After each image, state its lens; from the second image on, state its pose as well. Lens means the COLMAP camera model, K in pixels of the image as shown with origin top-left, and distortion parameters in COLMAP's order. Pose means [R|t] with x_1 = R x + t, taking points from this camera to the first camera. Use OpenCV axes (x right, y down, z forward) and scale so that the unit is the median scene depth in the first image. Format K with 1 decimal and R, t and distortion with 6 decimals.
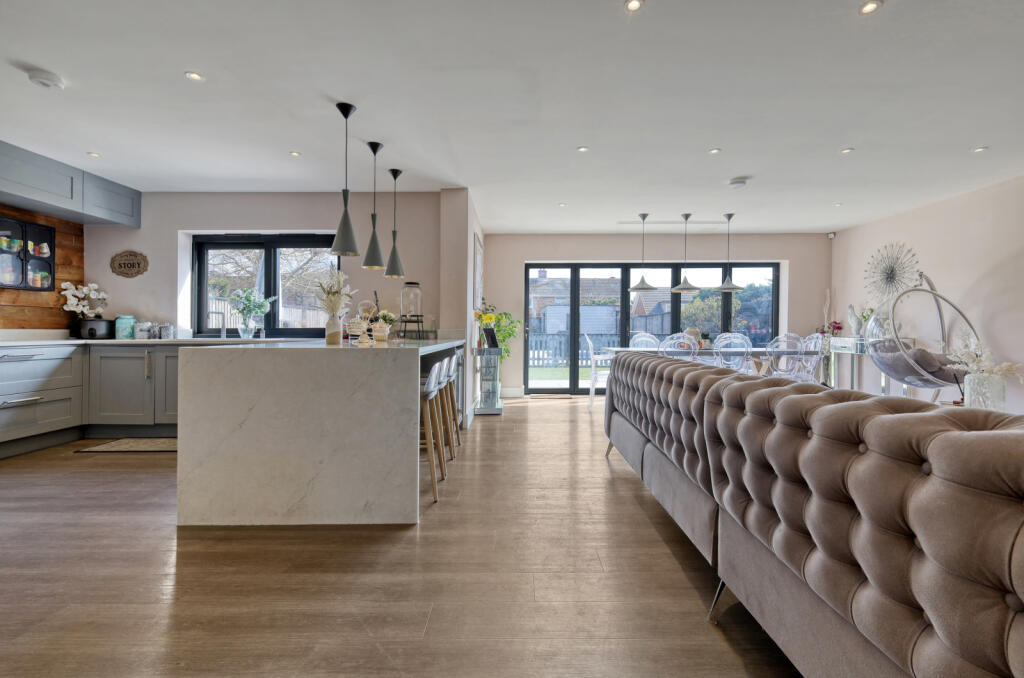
lens RADIAL K [[445.9, 0, 513.4], [0, 445.9, 332.3], [0, 0, 1]] dist [0.001709, 0.000507]
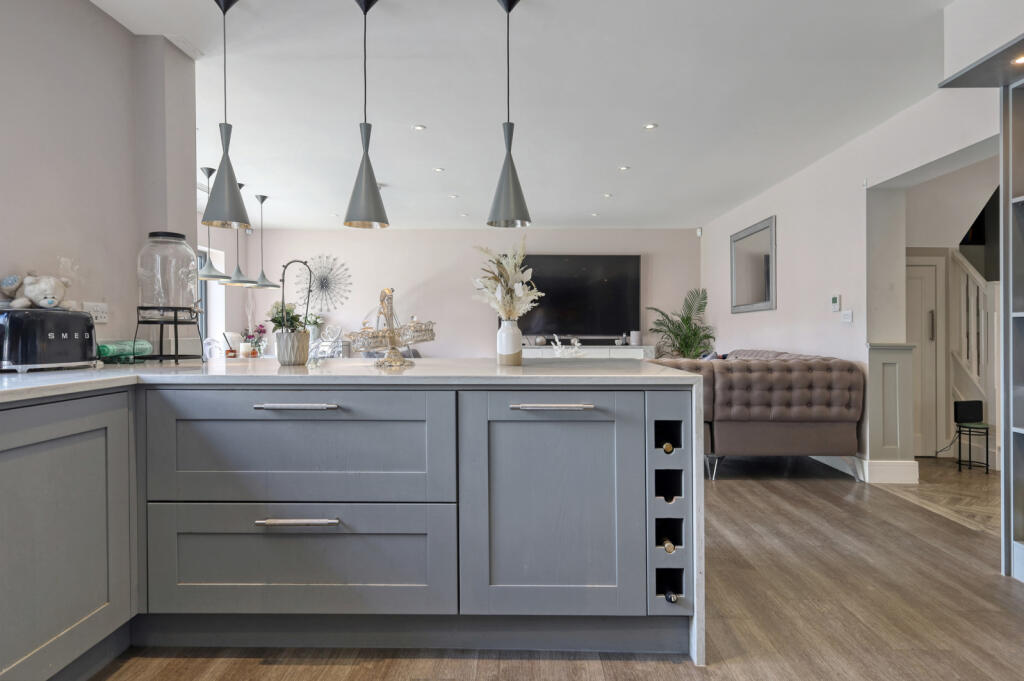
lens RADIAL K [[630.3, 0, 509.0], [0, 630.3, 337.3], [0, 0, 1]] dist [0.004182, 0.000299]
pose [[0.008516, -0.009669, 0.999917, -0.829512], [0.004059, 0.999945, 0.009635, -0.013316], [-0.999956, 0.003976, 0.008555, 0.645946]]
